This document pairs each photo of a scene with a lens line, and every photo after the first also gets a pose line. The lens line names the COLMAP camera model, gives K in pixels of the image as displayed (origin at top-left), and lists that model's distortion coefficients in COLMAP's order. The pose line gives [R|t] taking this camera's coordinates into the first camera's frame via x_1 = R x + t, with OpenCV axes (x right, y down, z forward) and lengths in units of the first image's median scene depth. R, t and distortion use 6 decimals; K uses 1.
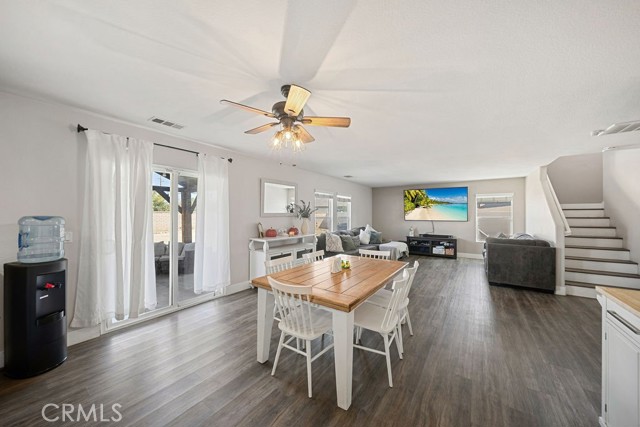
lens RADIAL K [[222.6, 0, 323.3], [0, 222.6, 214.4], [0, 0, 1]] dist [0.000828, -0.001124]
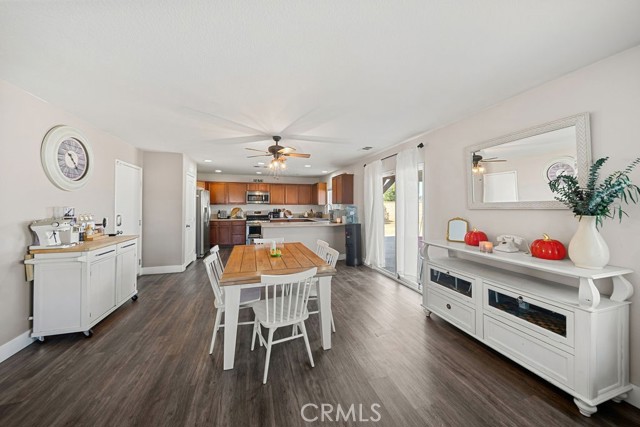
lens RADIAL K [[222.6, 0, 319.2], [0, 222.6, 202.8], [0, 0, 1]] dist [0.000828, -0.001124]
pose [[-0.625171, -0.015955, -0.780324, 0.391008], [-0.001649, 0.999816, -0.019122, 0.005016], [0.780486, -0.010668, -0.625083, 0.897604]]
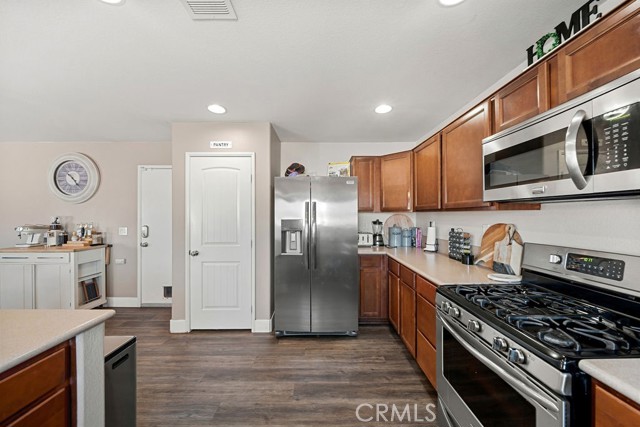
lens RADIAL K [[222.6, 0, 319.8], [0, 222.6, 214.3], [0, 0, 1]] dist [0.000828, -0.001124]
pose [[-0.575295, -0.001523, 0.817945, -0.569140], [-0.003761, 0.999993, -0.000784, -0.002737], [-0.817937, -0.003527, -0.575297, -0.072597]]
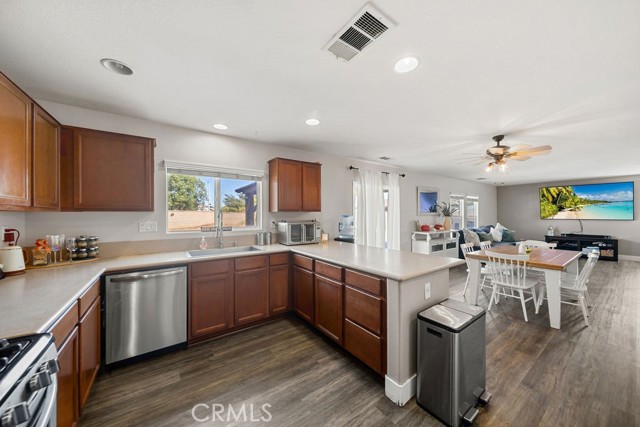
lens RADIAL K [[222.6, 0, 324.9], [0, 222.6, 213.9], [0, 0, 1]] dist [0.000828, -0.001124]
pose [[0.940276, -0.006608, -0.340349, -0.292578], [0.006897, 0.999976, -0.000359, -0.002063], [0.340344, -0.002009, 0.940299, -0.352973]]
